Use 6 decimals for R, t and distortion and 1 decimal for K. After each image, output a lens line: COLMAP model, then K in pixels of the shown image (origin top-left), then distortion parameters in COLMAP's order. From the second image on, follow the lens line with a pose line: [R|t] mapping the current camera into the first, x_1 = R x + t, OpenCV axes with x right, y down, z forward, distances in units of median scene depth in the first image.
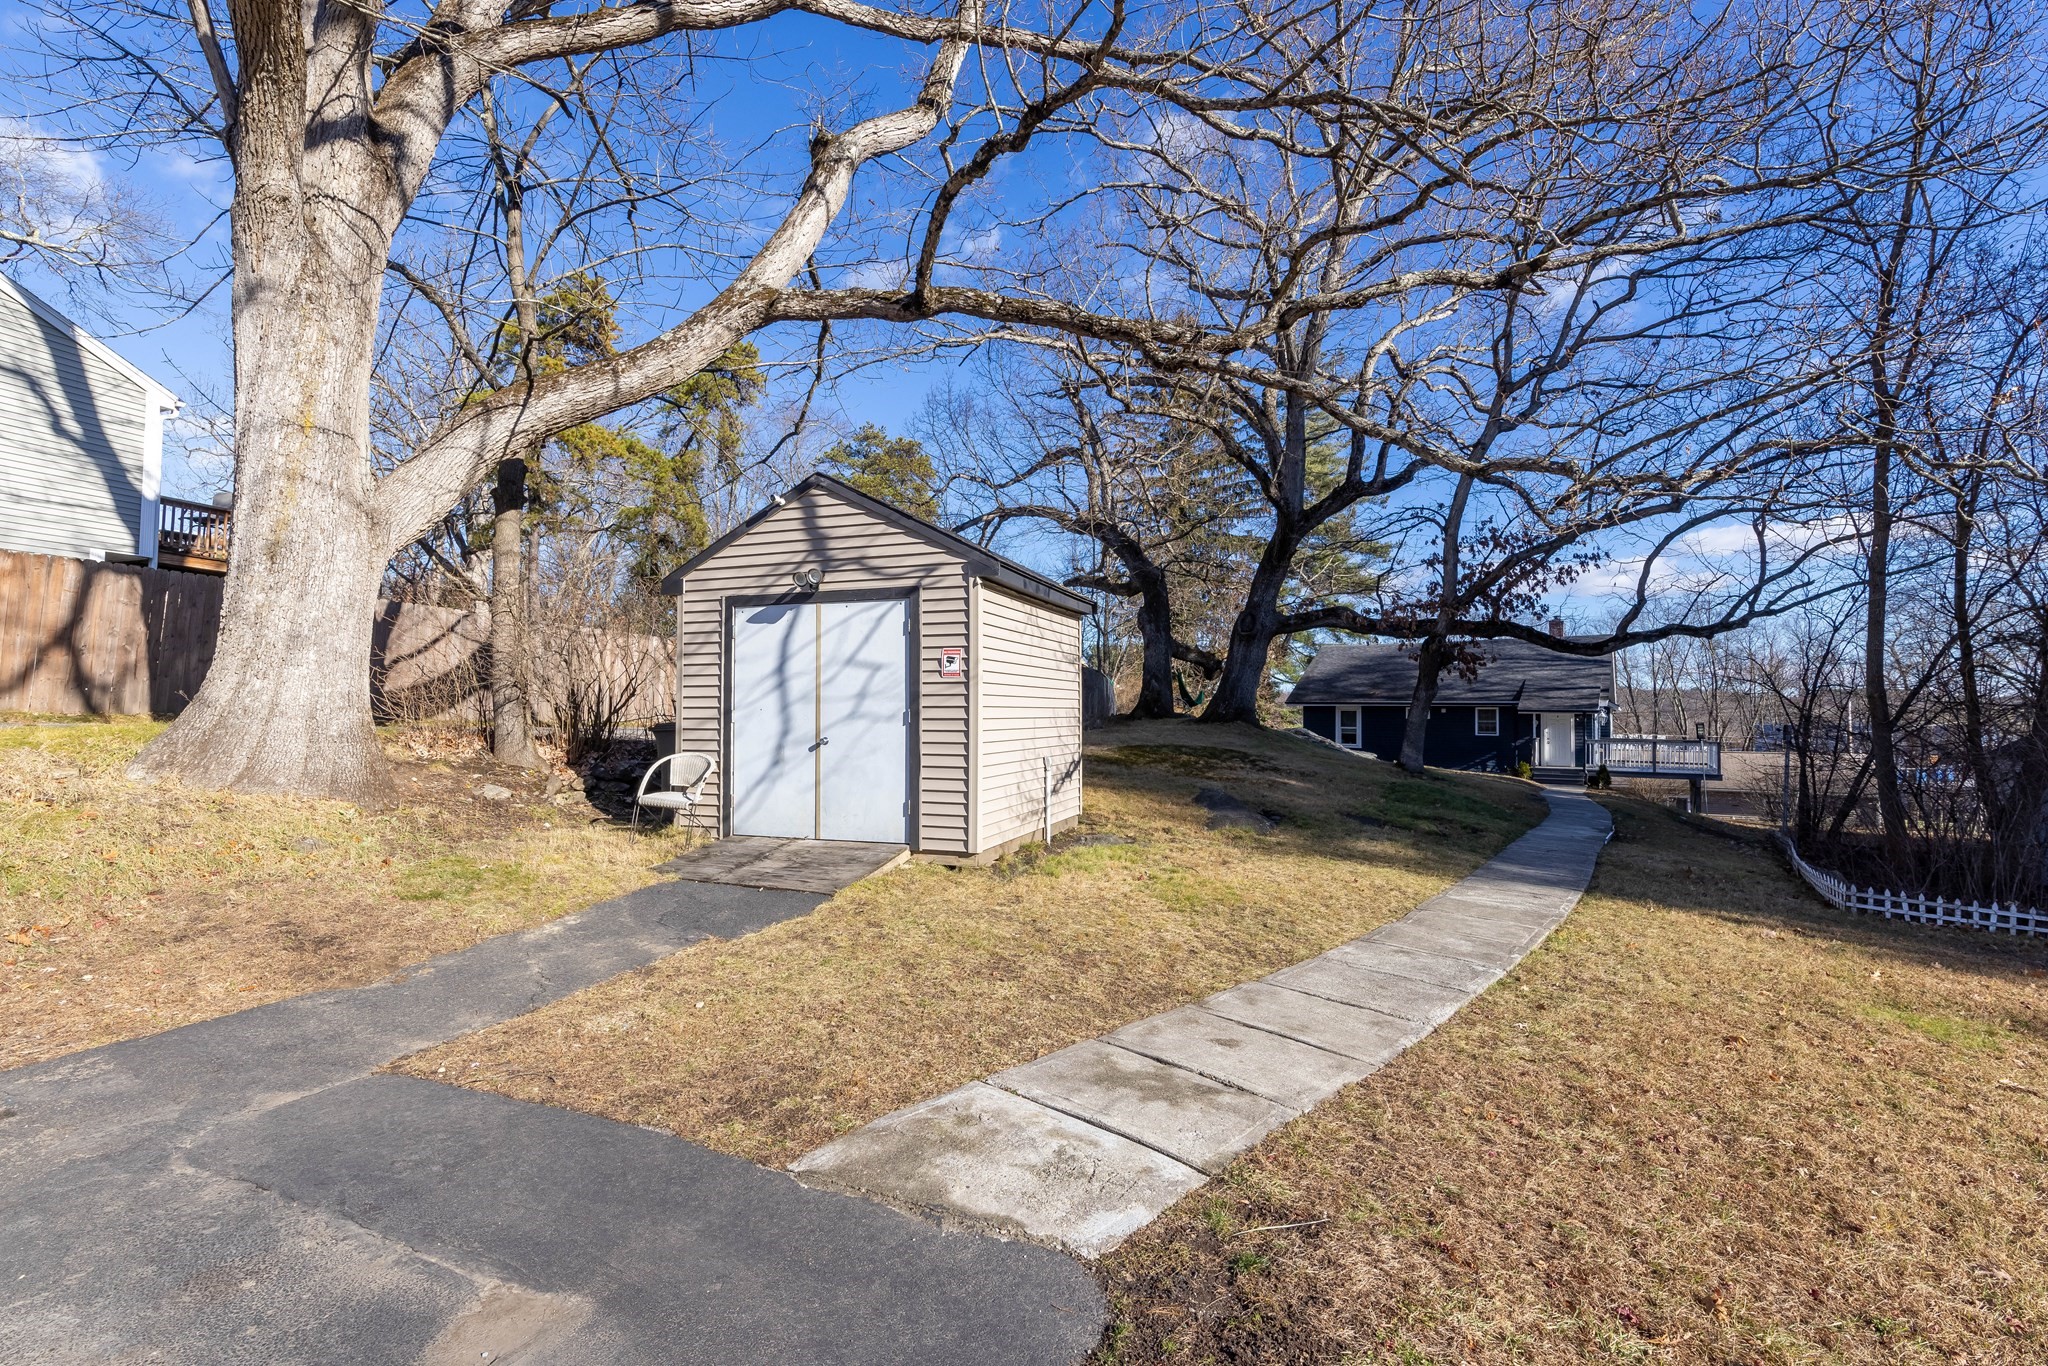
lens RADIAL K [[918.0, 0, 1063.1], [0, 918.0, 689.7], [0, 0, 1]] dist [-0.000194, -0.000029]
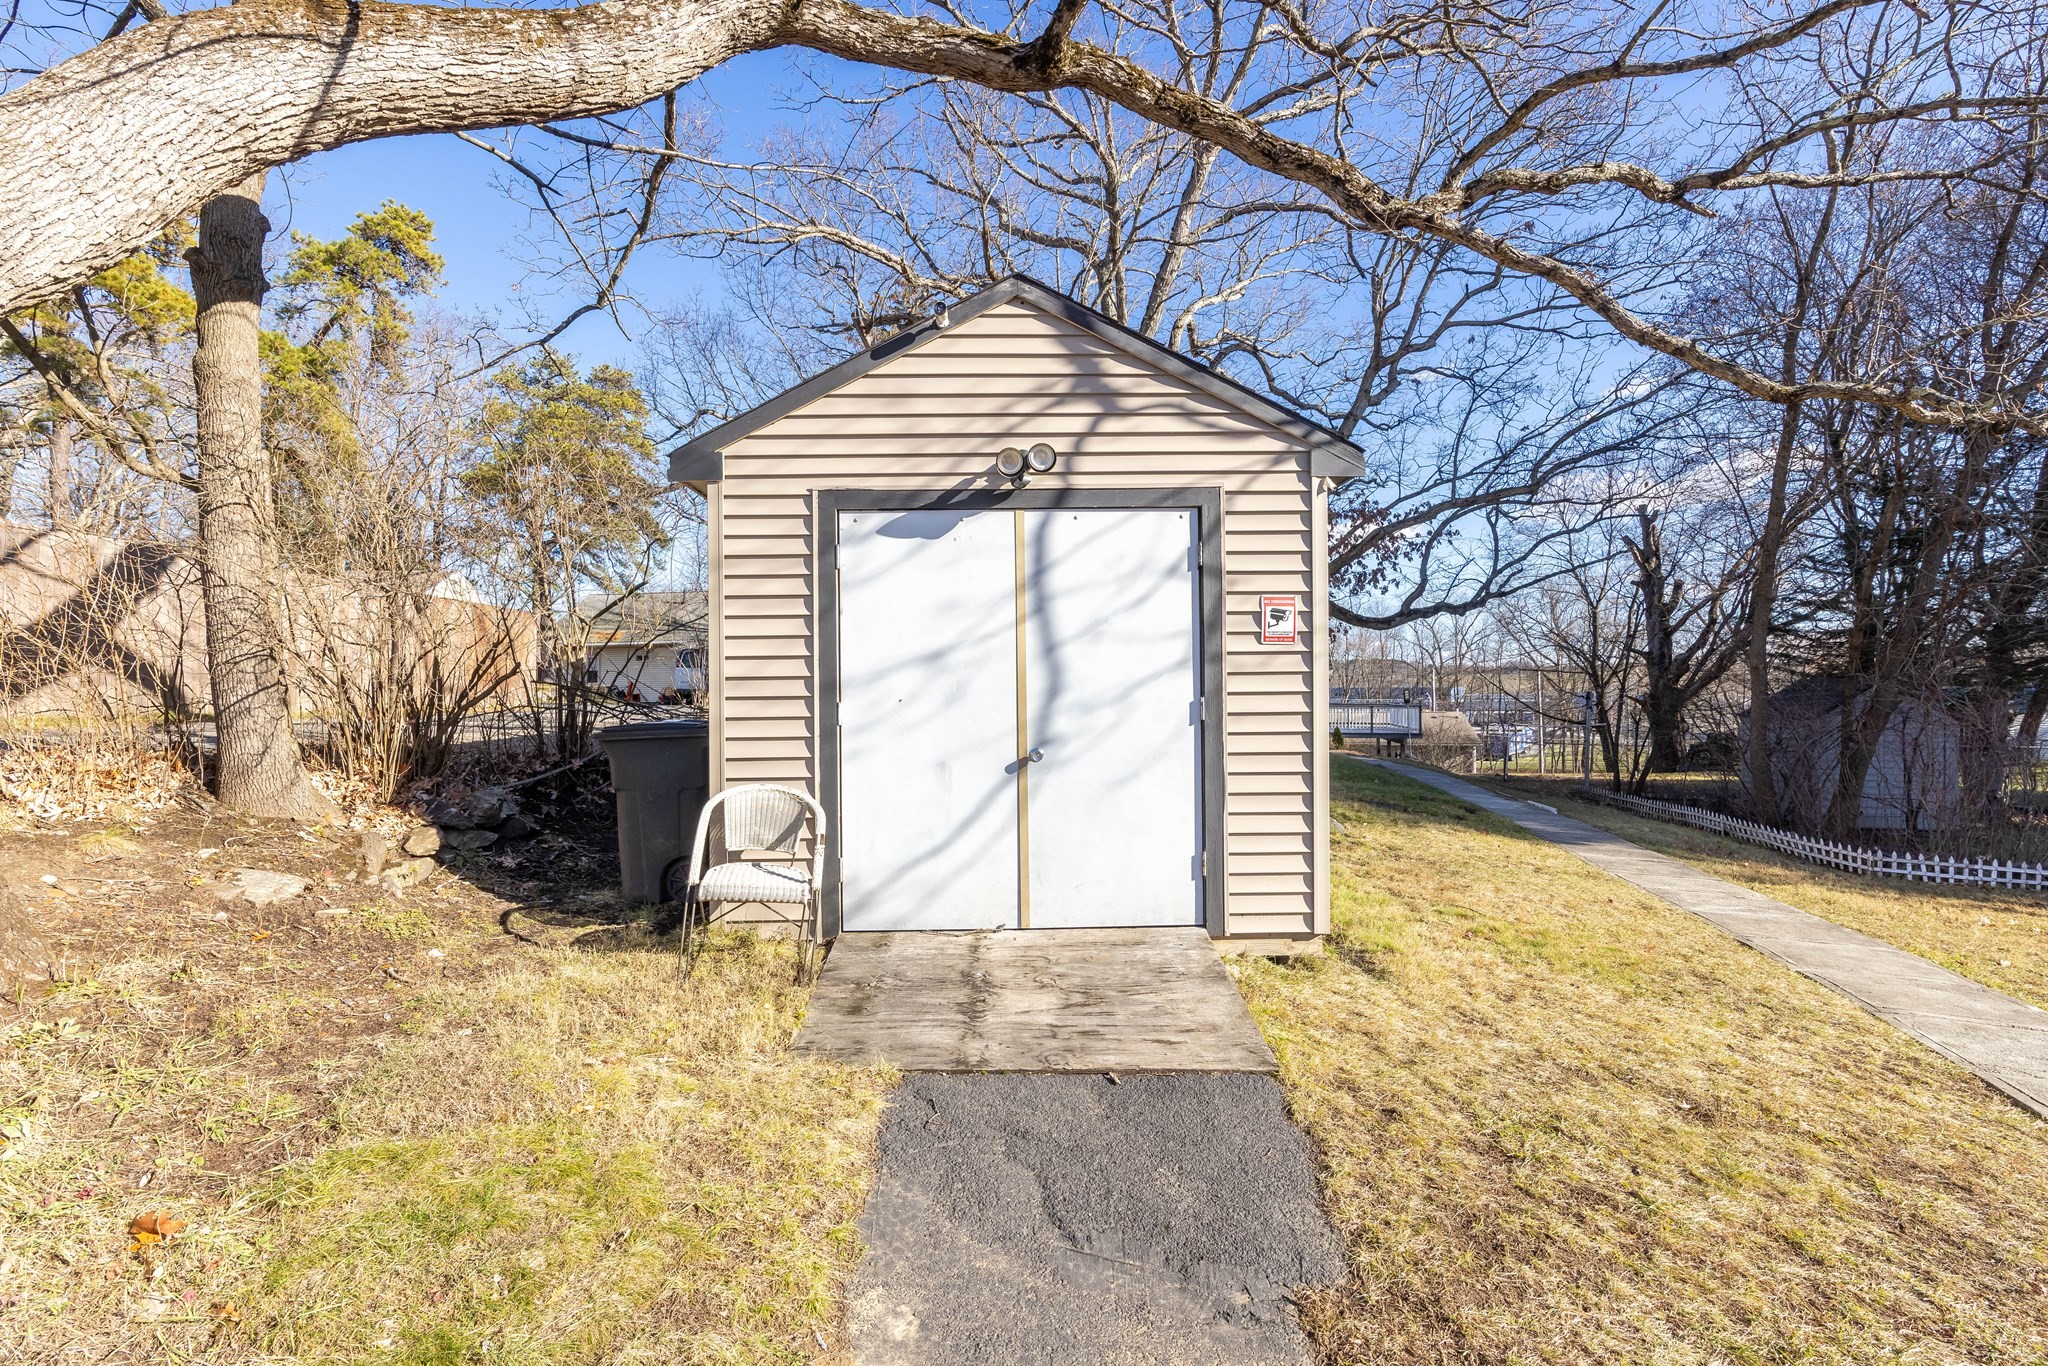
lens RADIAL K [[859.8, 0, 1024.0], [0, 859.8, 683.0], [0, 0, 1]] dist [0.001643, -0.000303]
pose [[0.936987, -0.009280, 0.349241, -0.401544], [0.000038, 0.999650, 0.026459, -0.002289], [-0.349364, -0.024779, 0.936659, 0.451545]]
